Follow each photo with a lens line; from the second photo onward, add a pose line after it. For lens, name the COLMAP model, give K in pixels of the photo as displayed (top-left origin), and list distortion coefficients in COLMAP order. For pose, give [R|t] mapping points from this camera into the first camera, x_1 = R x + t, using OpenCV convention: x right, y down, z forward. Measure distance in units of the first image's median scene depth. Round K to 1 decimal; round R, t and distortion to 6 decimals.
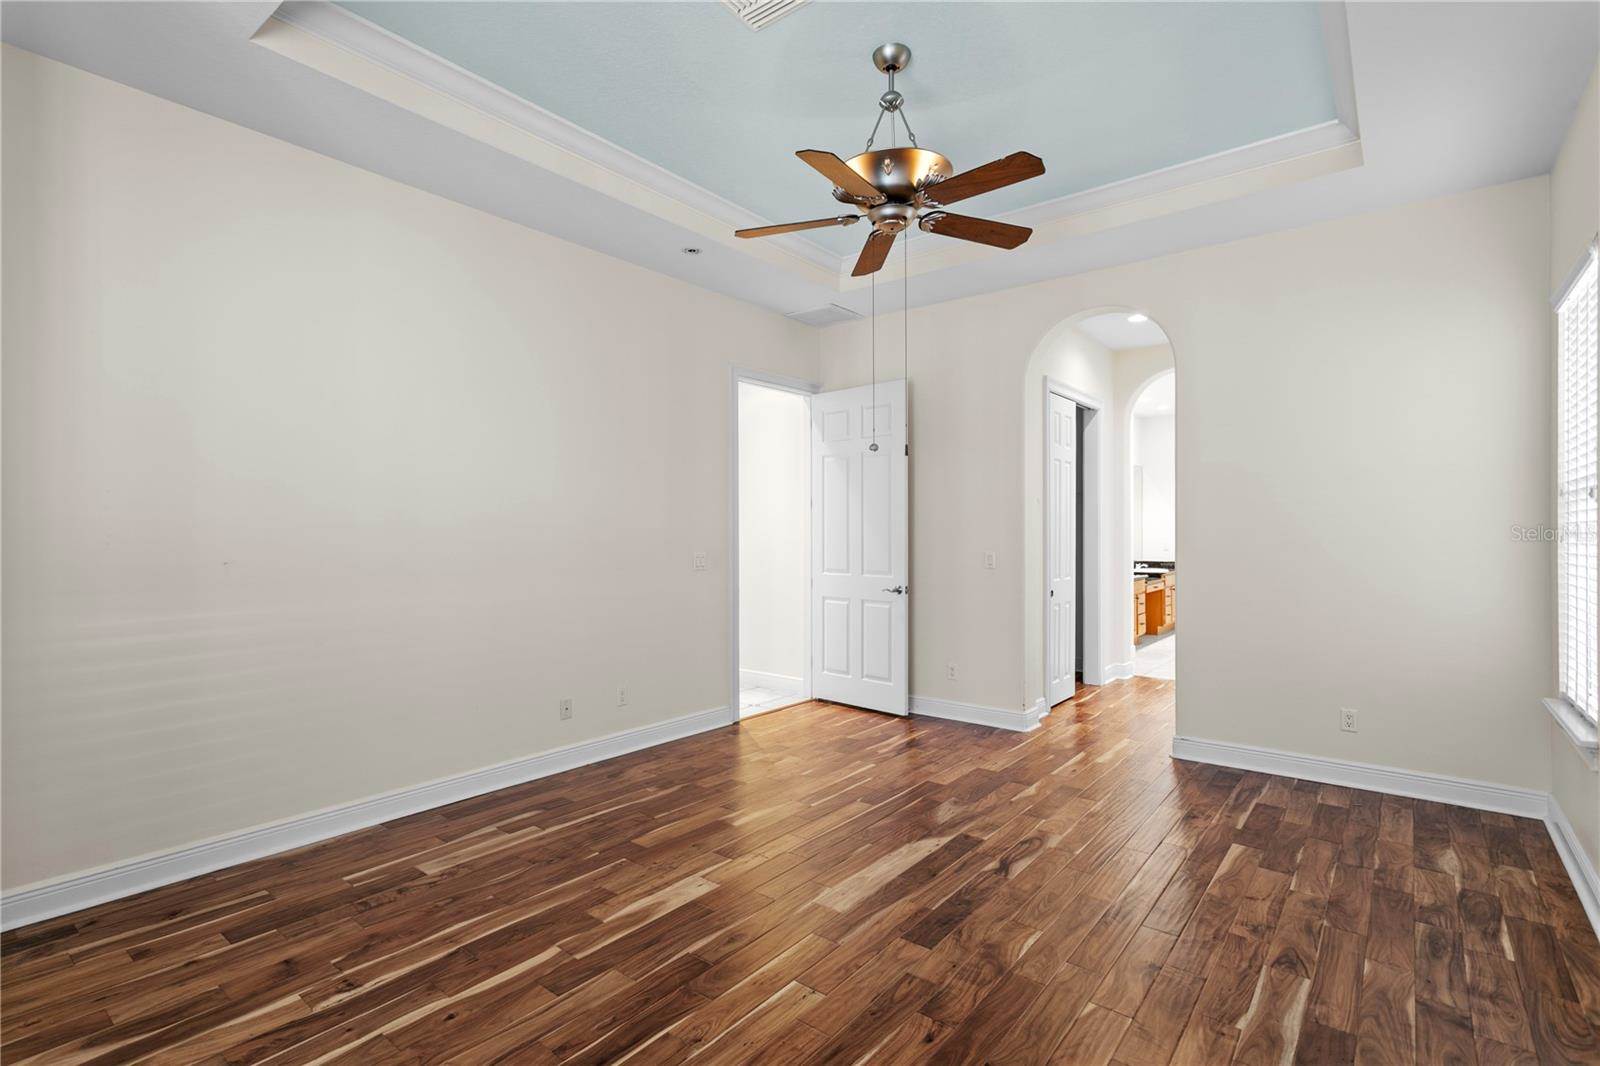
lens RADIAL K [[759.0, 0, 782.0], [0, 759.0, 529.2], [0, 0, 1]] dist [0.004597, 0.000514]
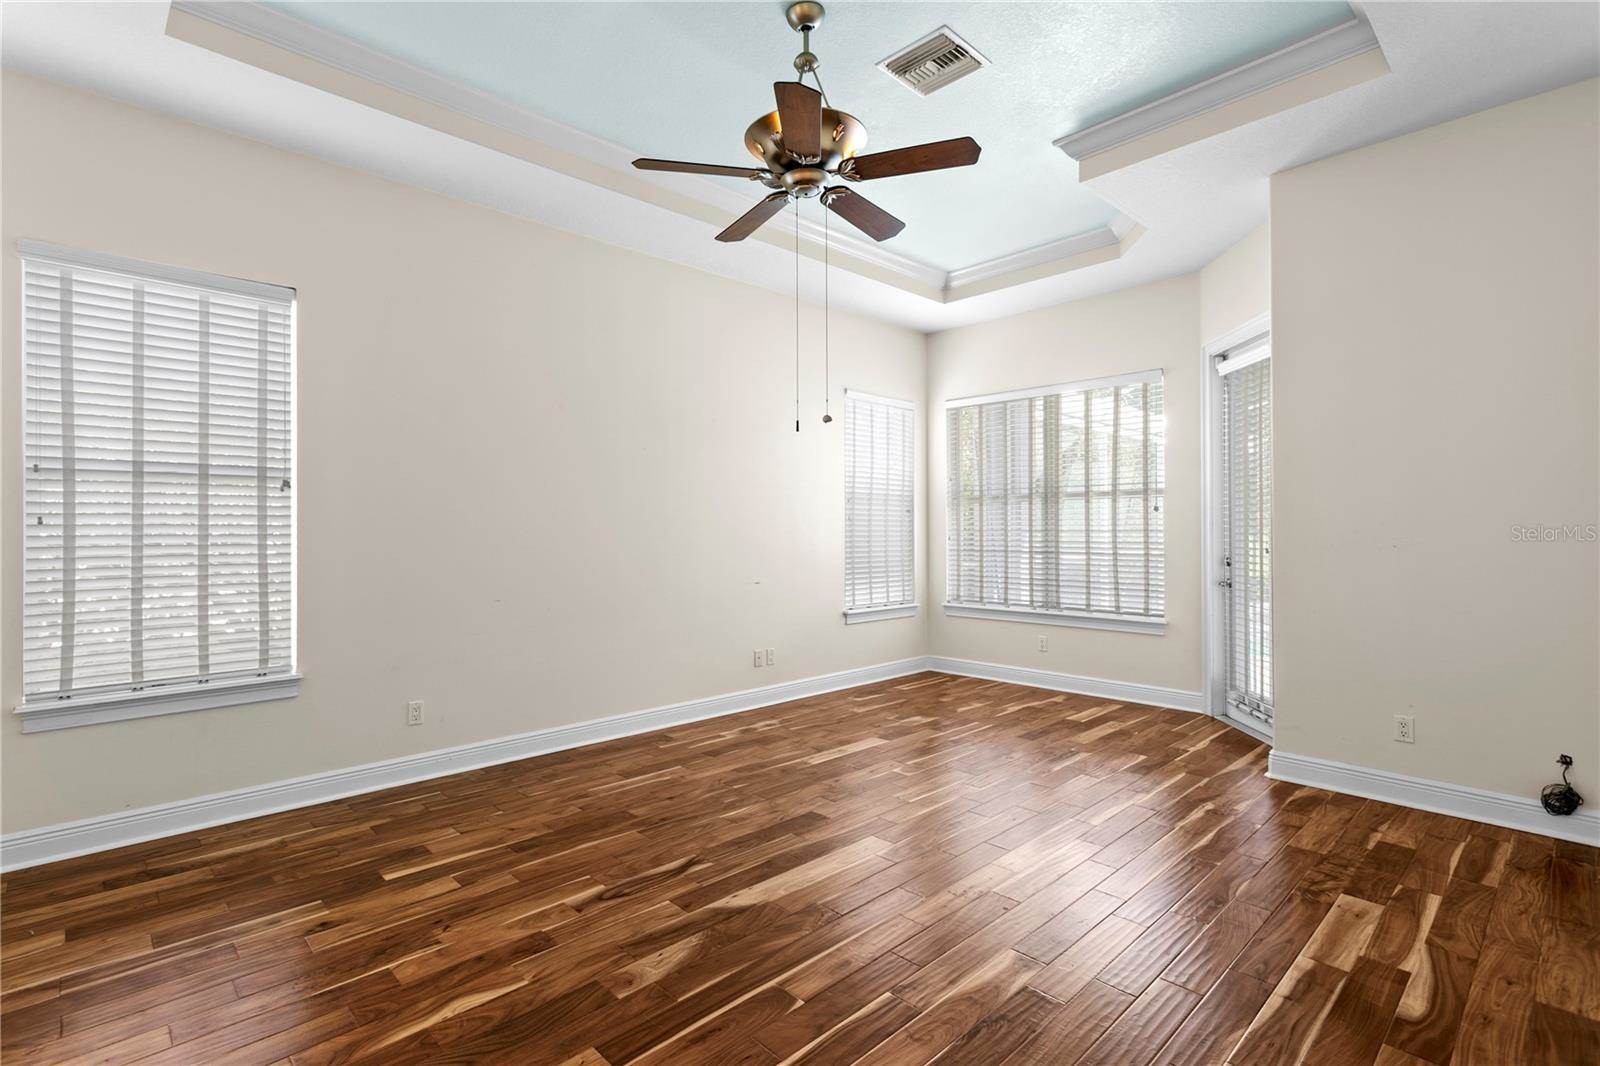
lens RADIAL K [[759.0, 0, 782.0], [0, 759.0, 529.2], [0, 0, 1]] dist [0.004597, 0.000514]
pose [[-0.991198, 0.008447, 0.132115, 0.050164], [0.007600, 0.999947, -0.006910, 0.038495], [-0.132167, -0.005845, -0.991210, 1.916792]]
